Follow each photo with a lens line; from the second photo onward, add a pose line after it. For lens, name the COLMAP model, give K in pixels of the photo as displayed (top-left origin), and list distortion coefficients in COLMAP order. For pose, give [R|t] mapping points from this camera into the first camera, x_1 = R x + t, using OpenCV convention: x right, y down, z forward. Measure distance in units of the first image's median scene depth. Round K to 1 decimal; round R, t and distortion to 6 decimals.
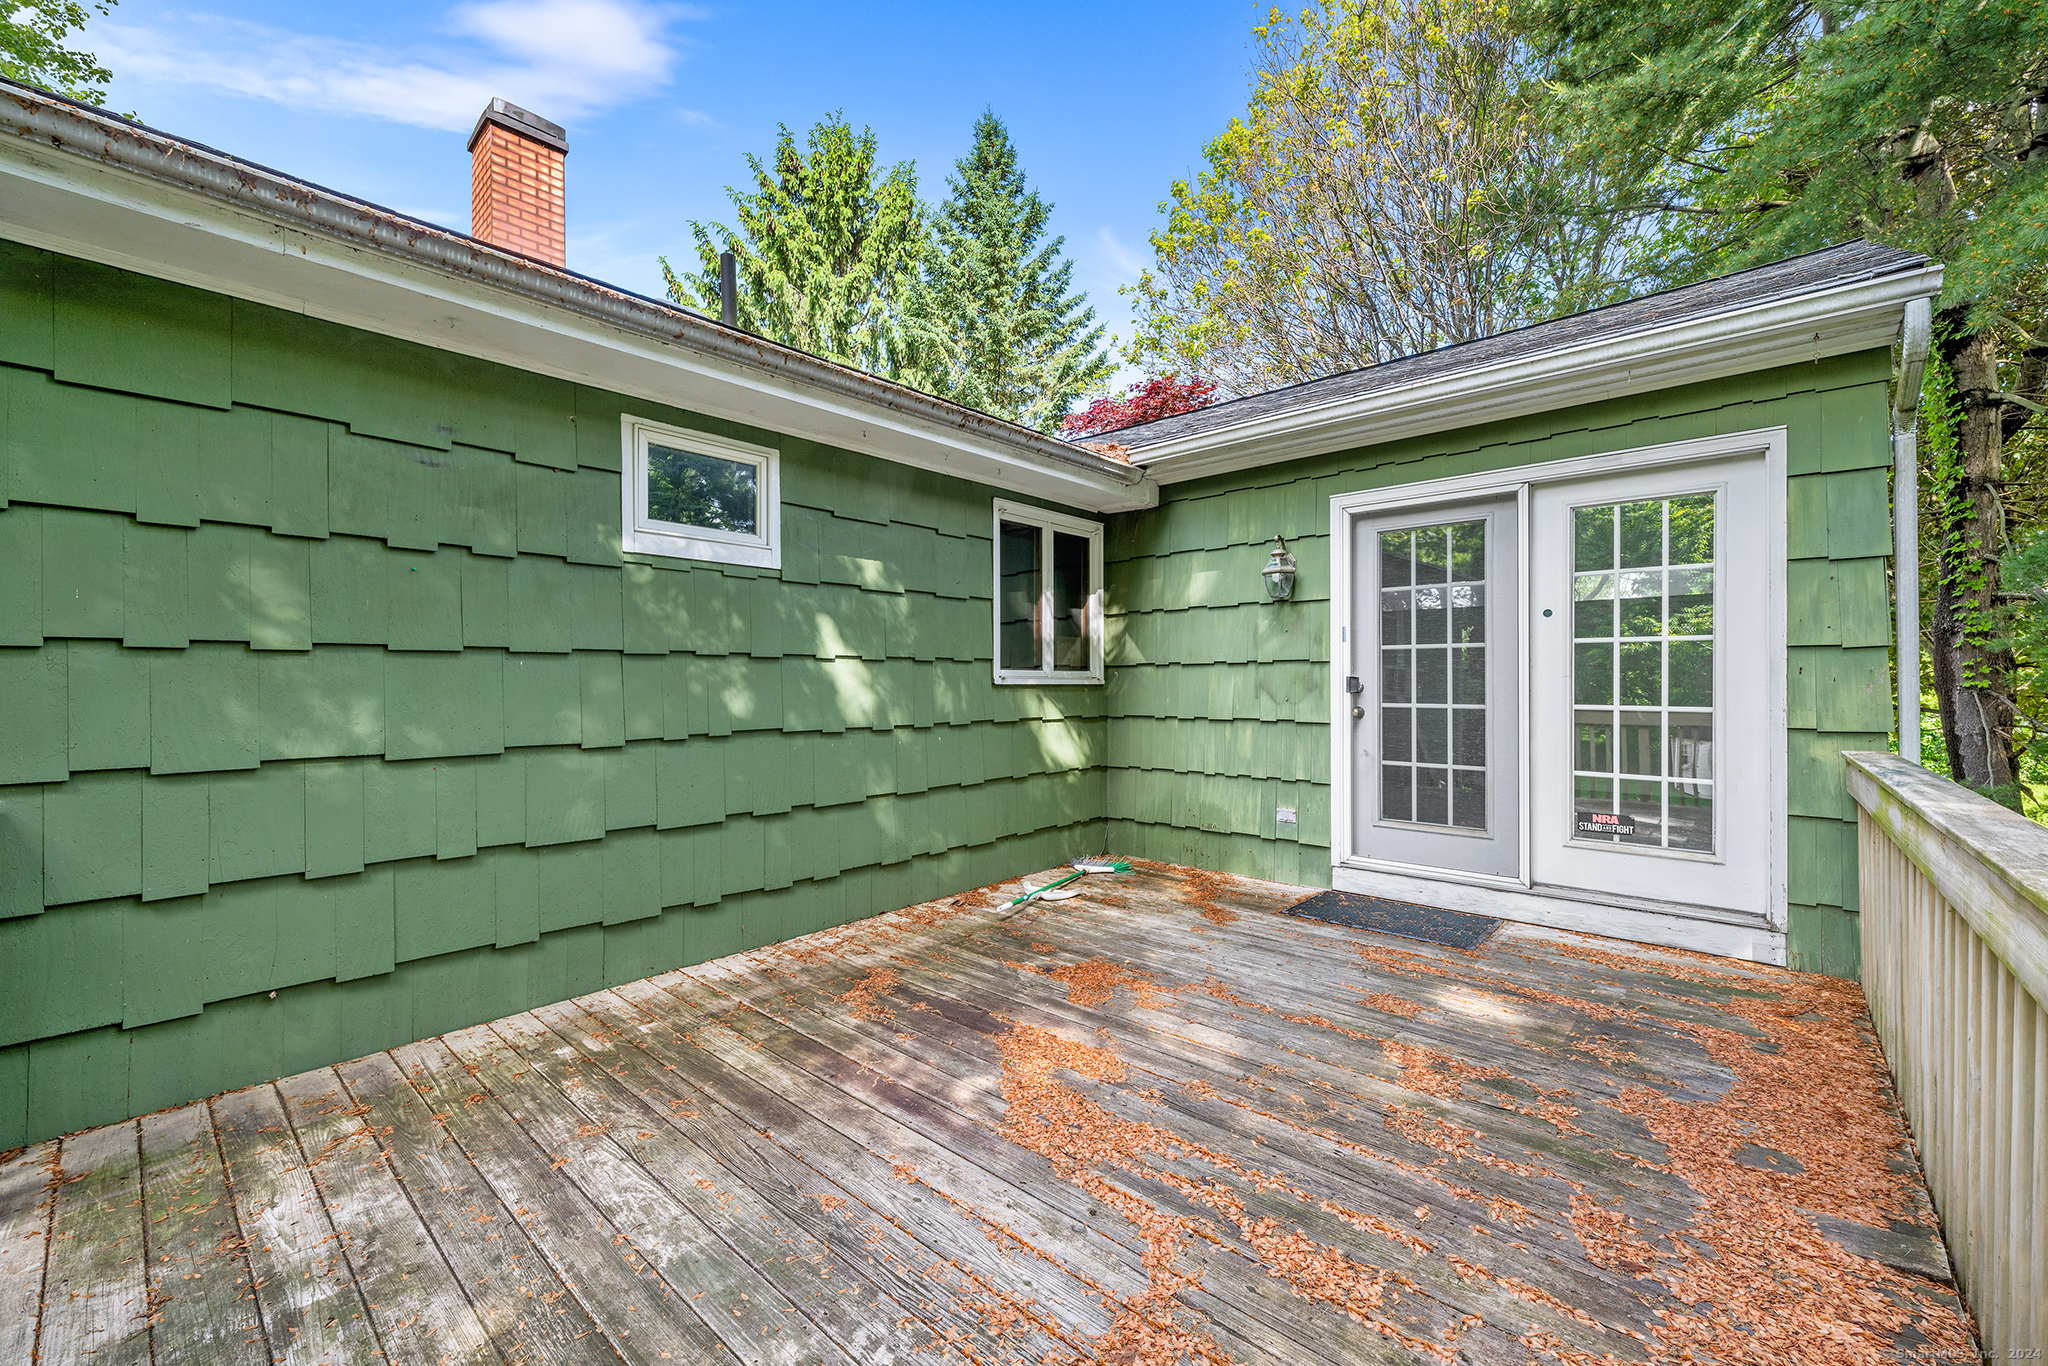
lens RADIAL K [[823.0, 0, 1019.3], [0, 823.0, 680.3], [0, 0, 1]] dist [-0.000171, -0.000059]
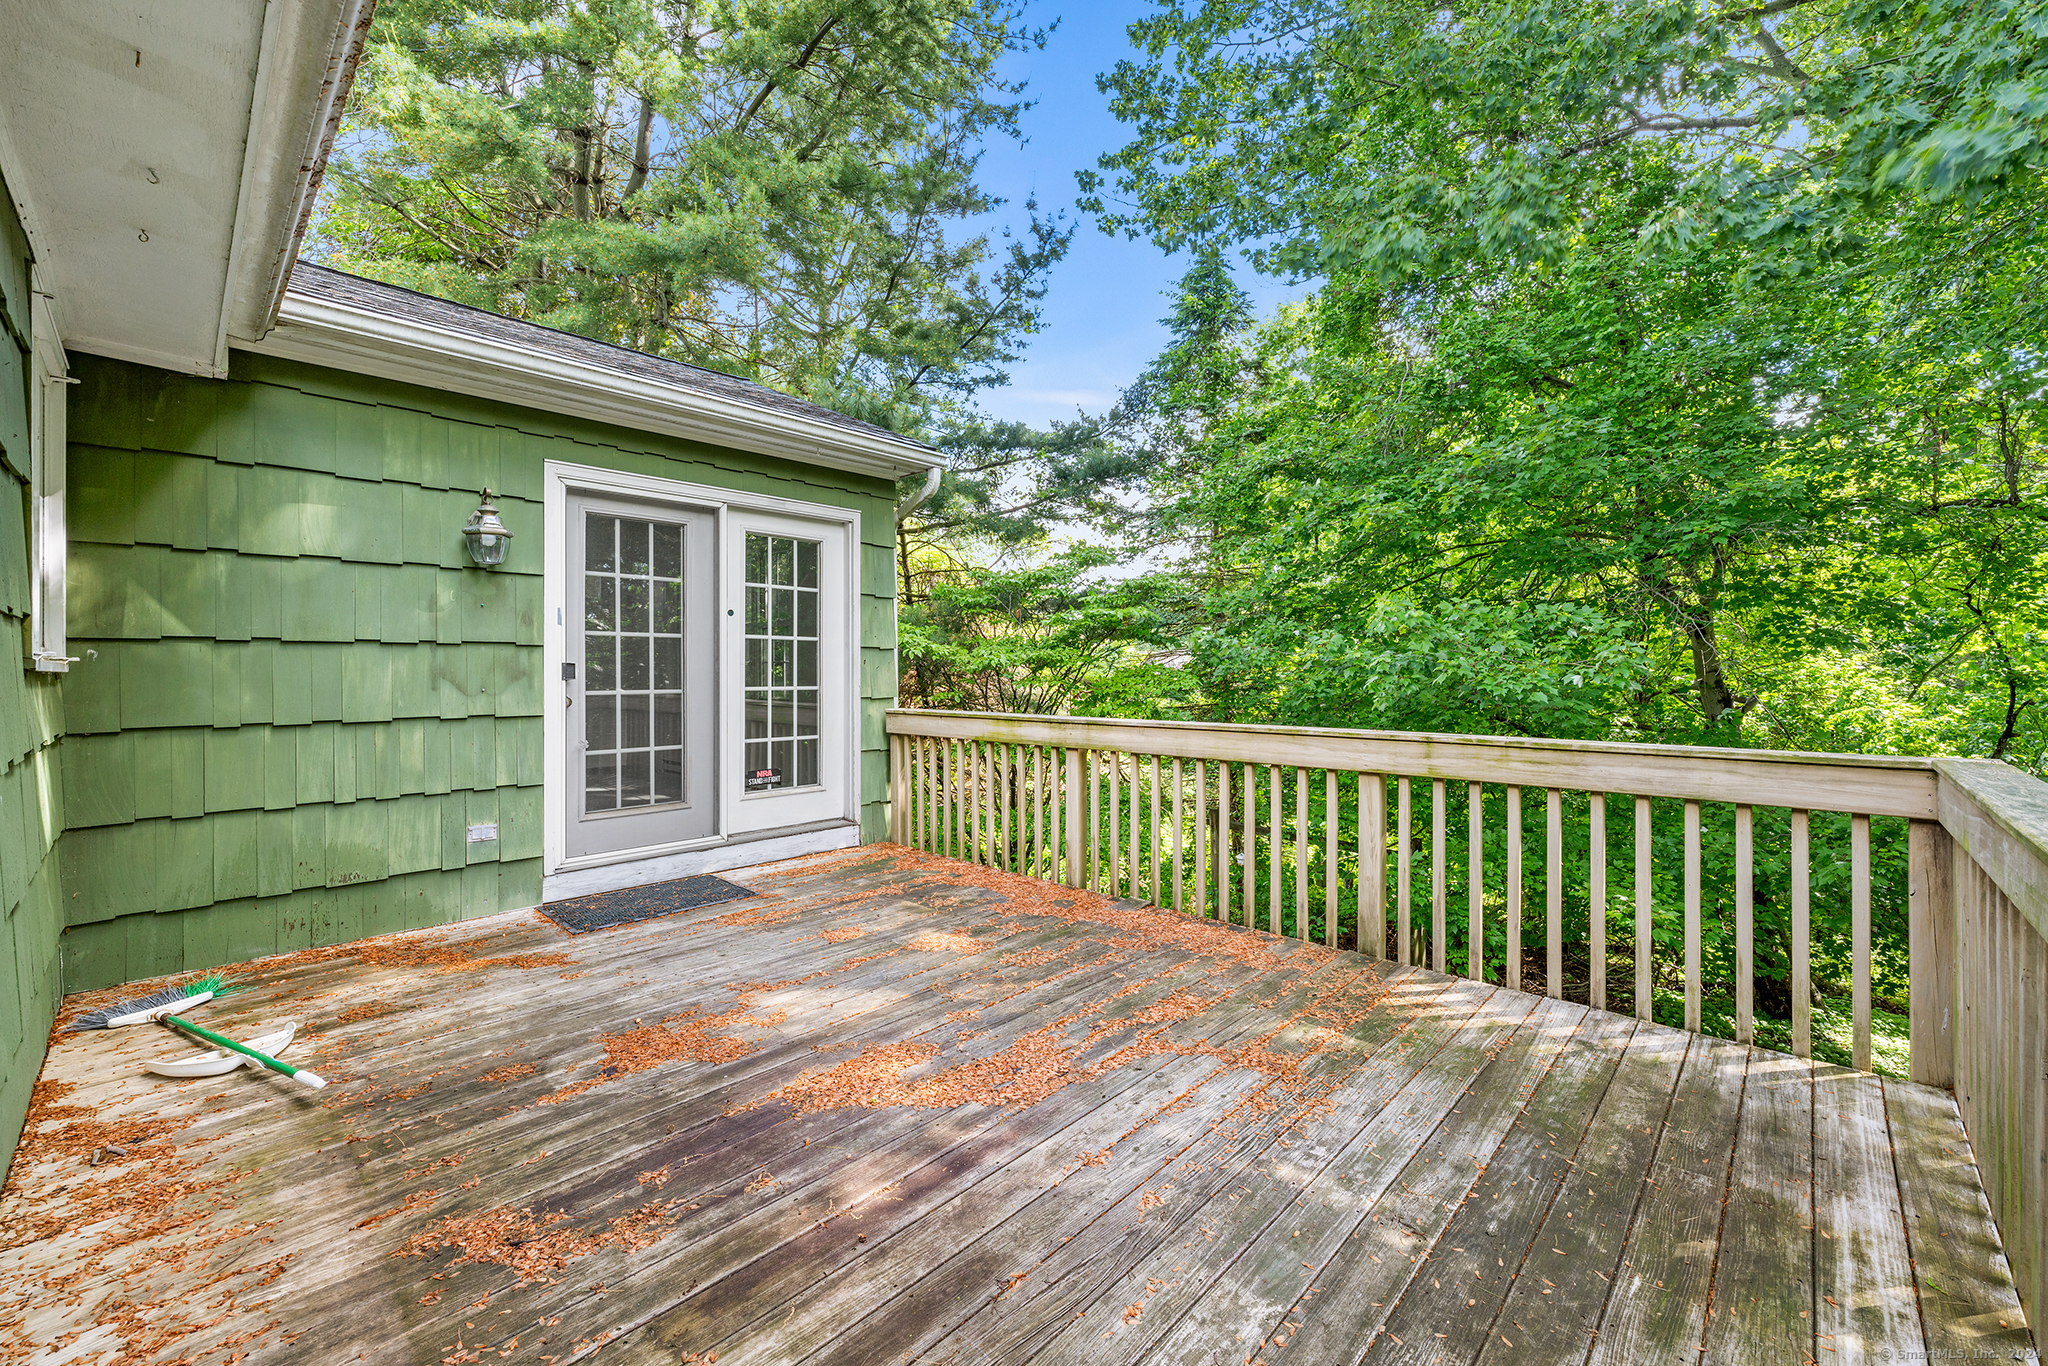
lens RADIAL K [[823.0, 0, 1019.3], [0, 823.0, 680.3], [0, 0, 1]] dist [-0.000171, -0.000059]
pose [[0.028784, -0.010639, 0.999529, -0.563729], [0.001322, 0.999943, 0.010605, 0.005895], [-0.999585, 0.001016, 0.028796, 0.531773]]
